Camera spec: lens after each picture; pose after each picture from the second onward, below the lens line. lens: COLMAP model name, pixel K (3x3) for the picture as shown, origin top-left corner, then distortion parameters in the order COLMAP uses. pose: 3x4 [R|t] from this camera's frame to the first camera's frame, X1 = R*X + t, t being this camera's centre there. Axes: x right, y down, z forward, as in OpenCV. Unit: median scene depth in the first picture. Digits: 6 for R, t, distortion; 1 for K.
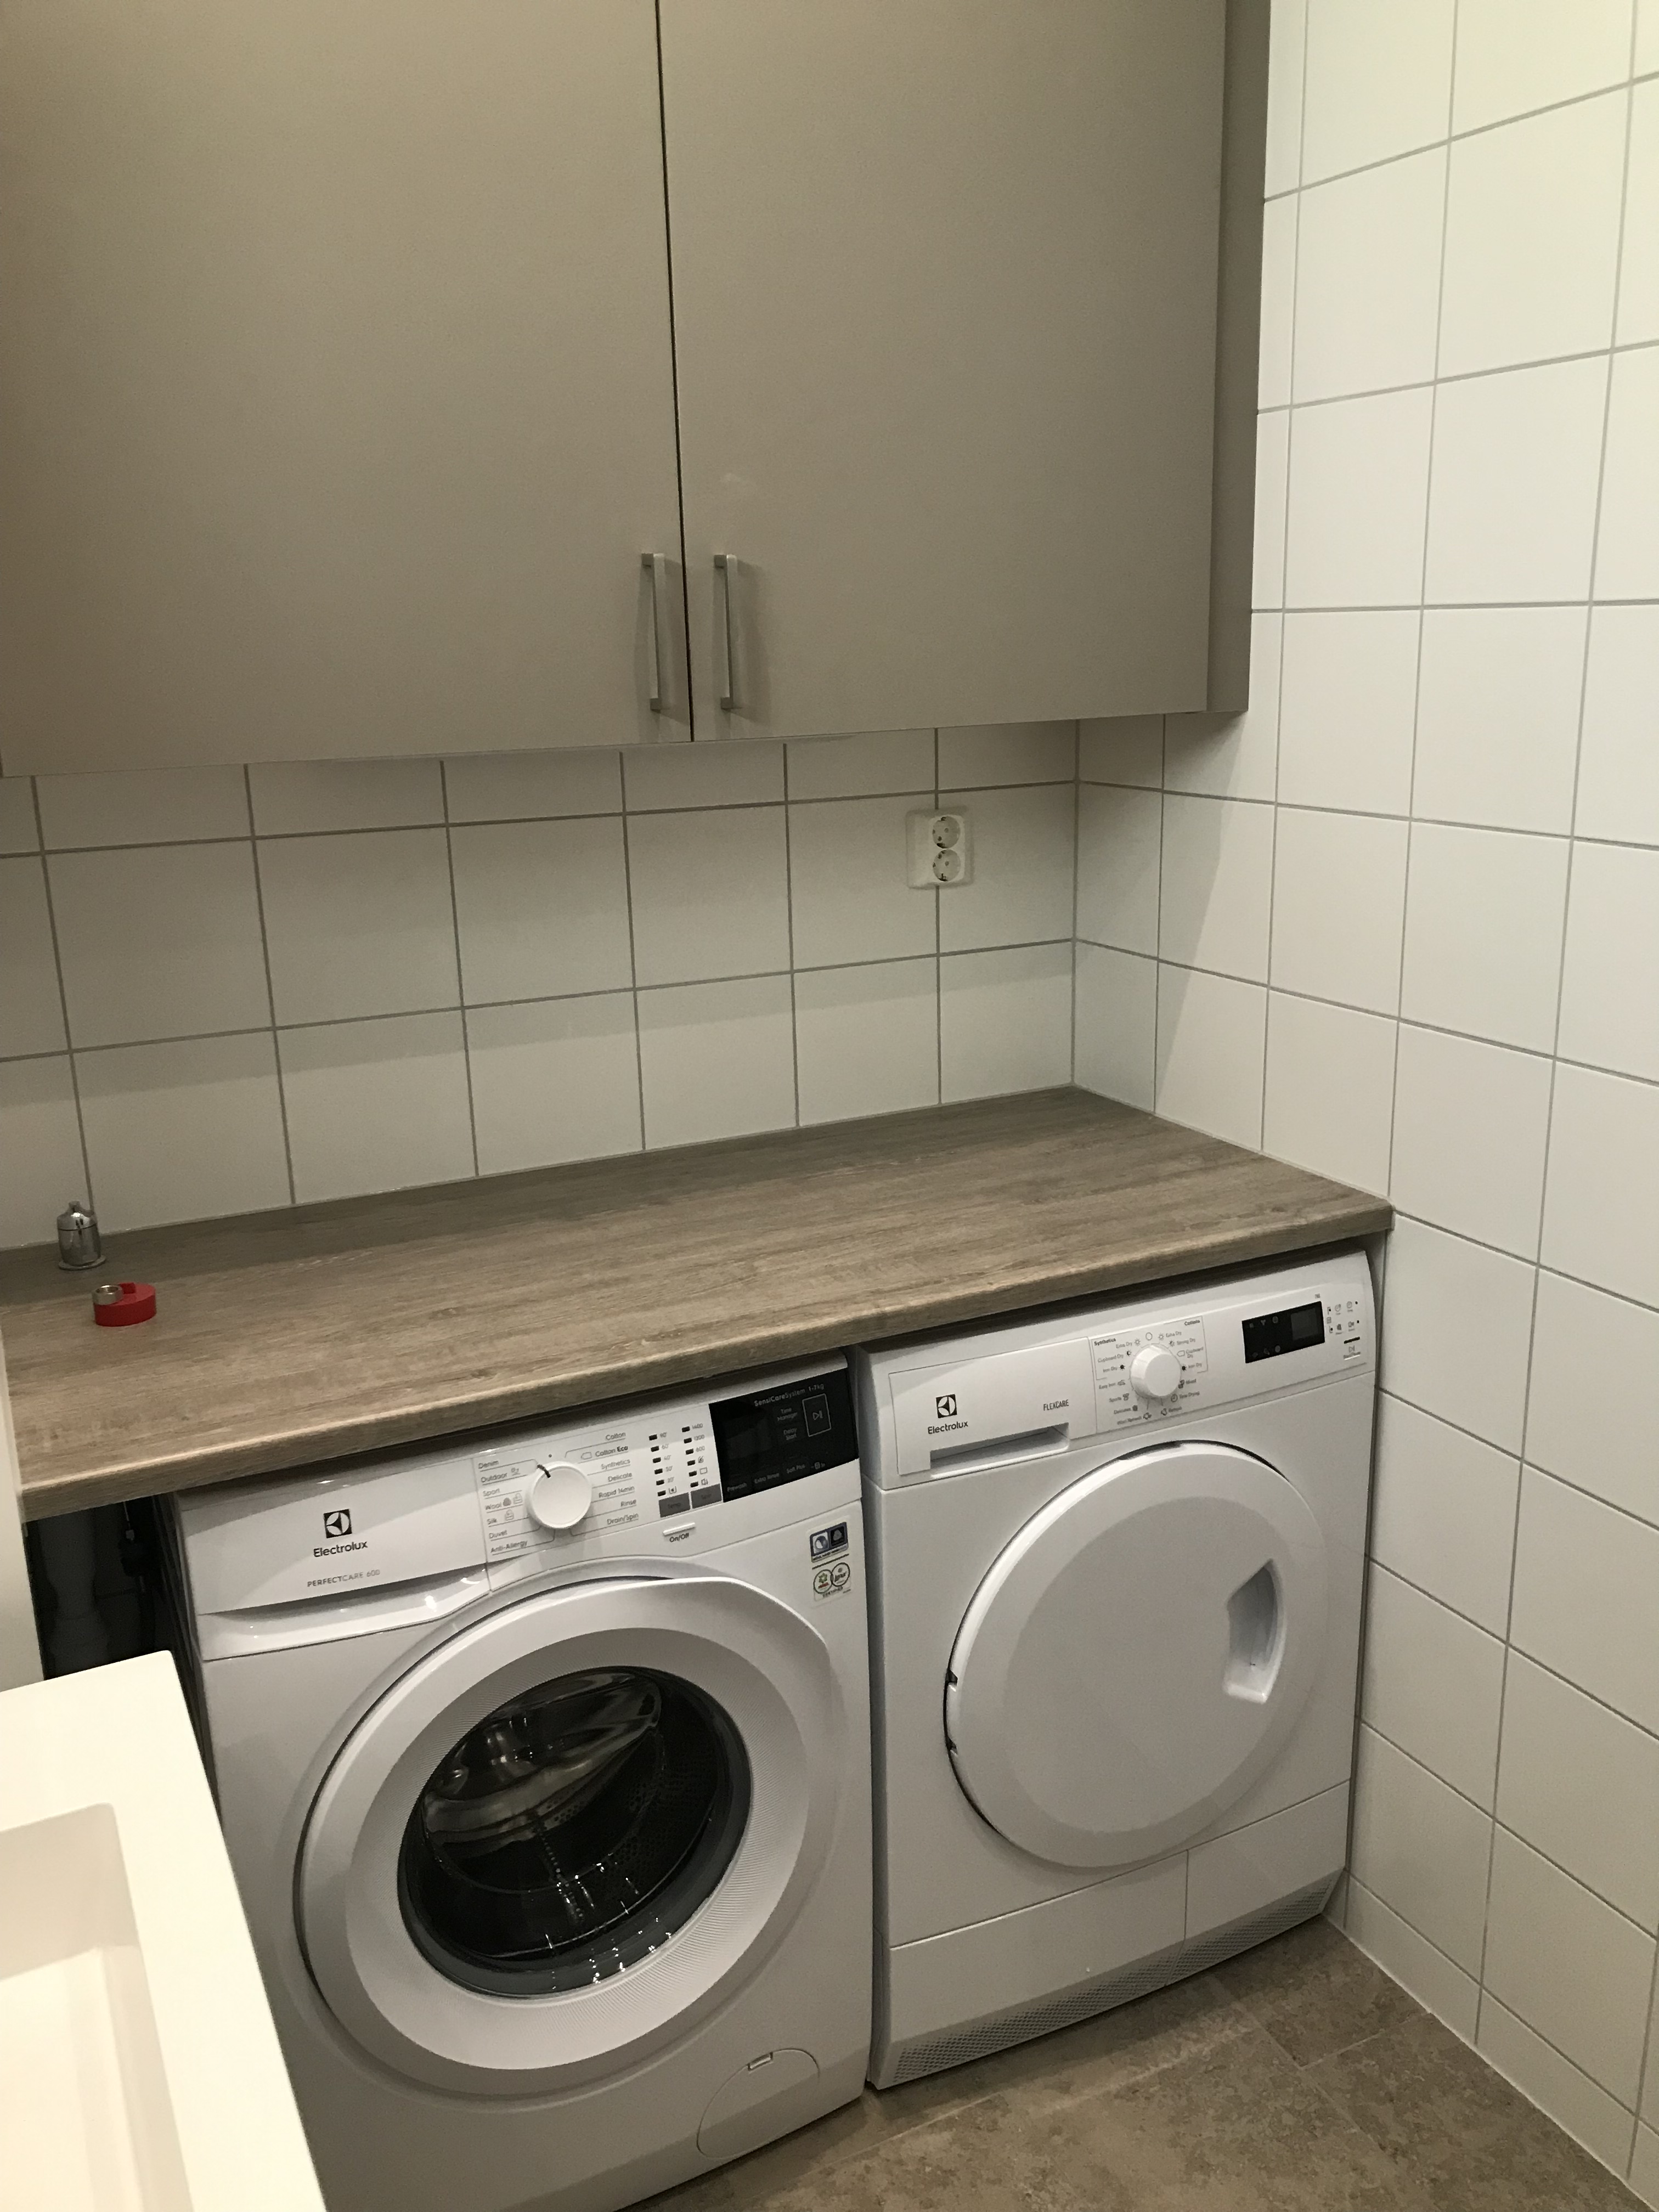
lens RADIAL K [[1811.8, 0, 829.5], [0, 1811.8, 1106.0], [0, 0, 1]] dist [0.000536, -0.005481]
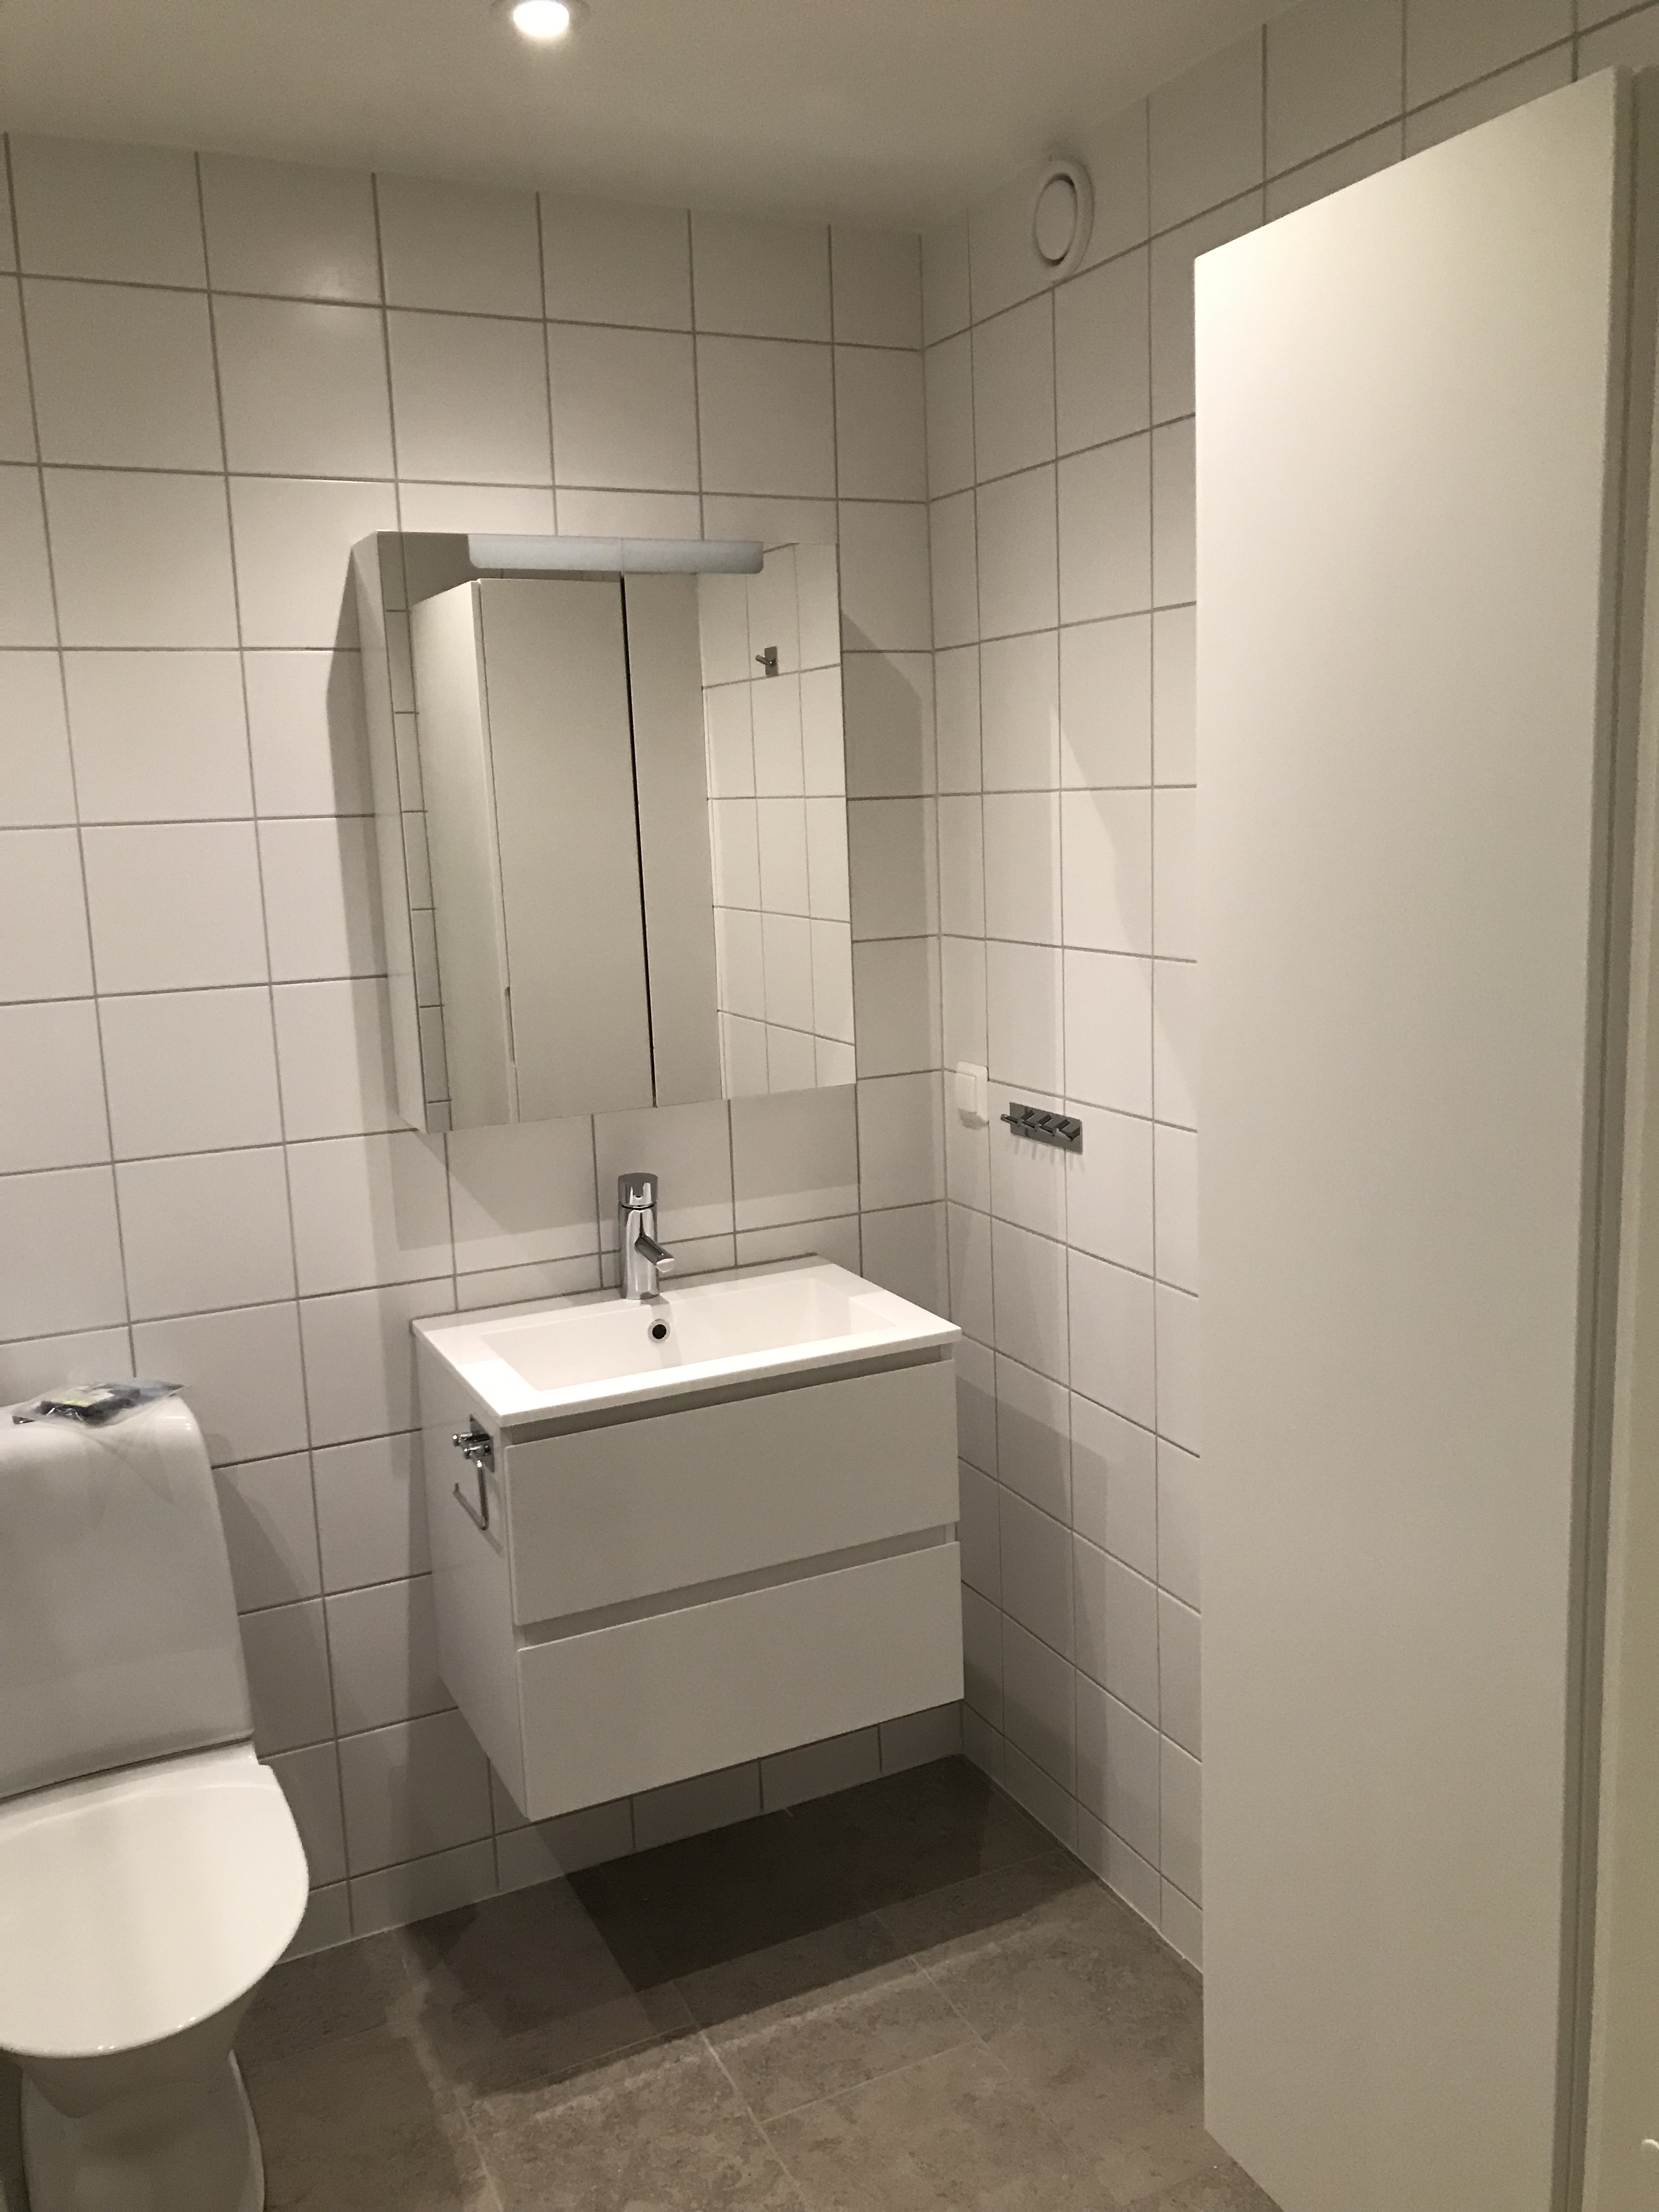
lens RADIAL K [[1772.6, 0, 829.5], [0, 1772.6, 1106.0], [0, 0, 1]] dist [-0.007447, -0.009328]
pose [[0.999835, -0.013601, 0.012059, 0.101748], [0.014634, 0.995819, -0.090173, 0.054803], [-0.010782, 0.090335, 0.995853, -0.210787]]
